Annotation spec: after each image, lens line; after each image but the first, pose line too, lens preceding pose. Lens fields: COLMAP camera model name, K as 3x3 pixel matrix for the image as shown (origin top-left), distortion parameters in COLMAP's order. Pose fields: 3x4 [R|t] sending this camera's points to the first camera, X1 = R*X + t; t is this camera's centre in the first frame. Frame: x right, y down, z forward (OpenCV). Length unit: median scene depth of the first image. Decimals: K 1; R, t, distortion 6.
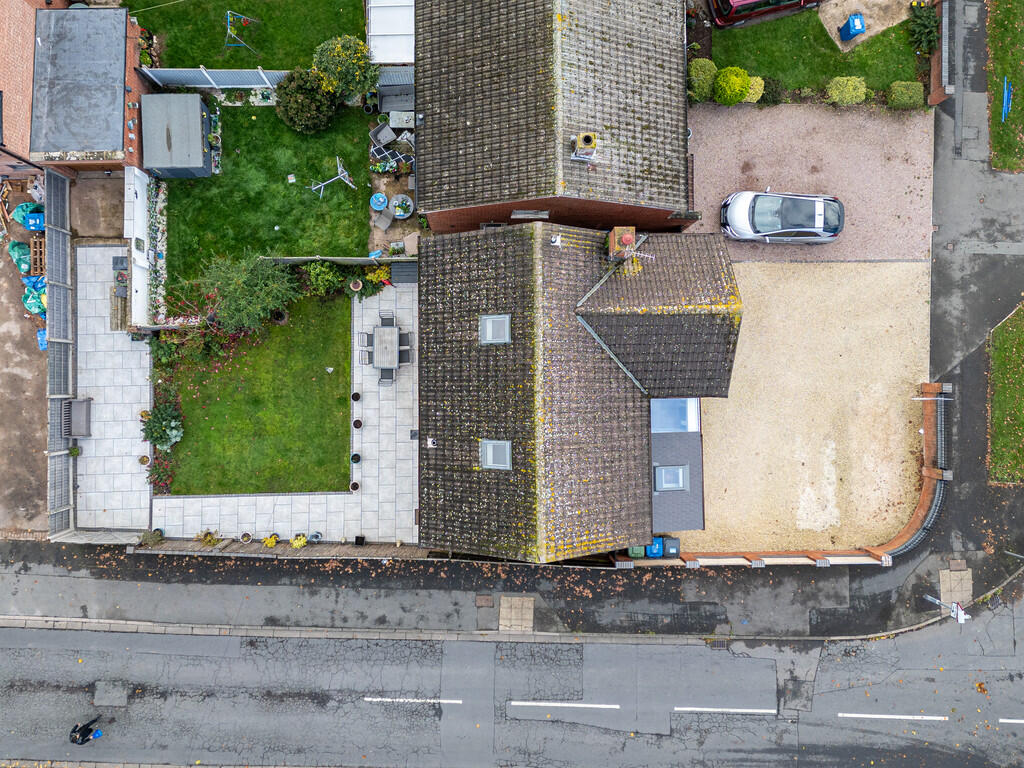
lens RADIAL K [[905.6, 0, 509.3], [0, 905.6, 310.0], [0, 0, 1]] dist [0.071755, -0.084510]
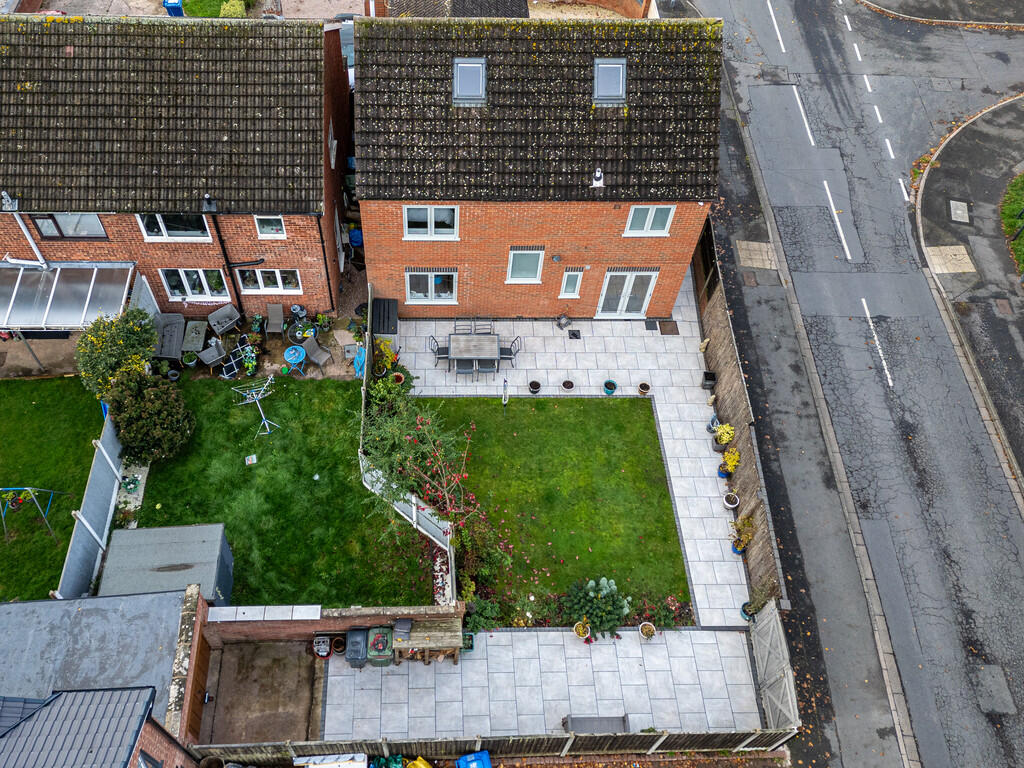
lens RADIAL K [[836.3, 0, 444.1], [0, 836.3, 381.1], [0, 0, 1]] dist [0.060656, -0.055623]
pose [[0.000029, -0.840299, 0.542124, -0.575026], [0.996259, 0.046873, 0.072599, -0.040420], [-0.086416, 0.540094, 0.837156, 0.383082]]
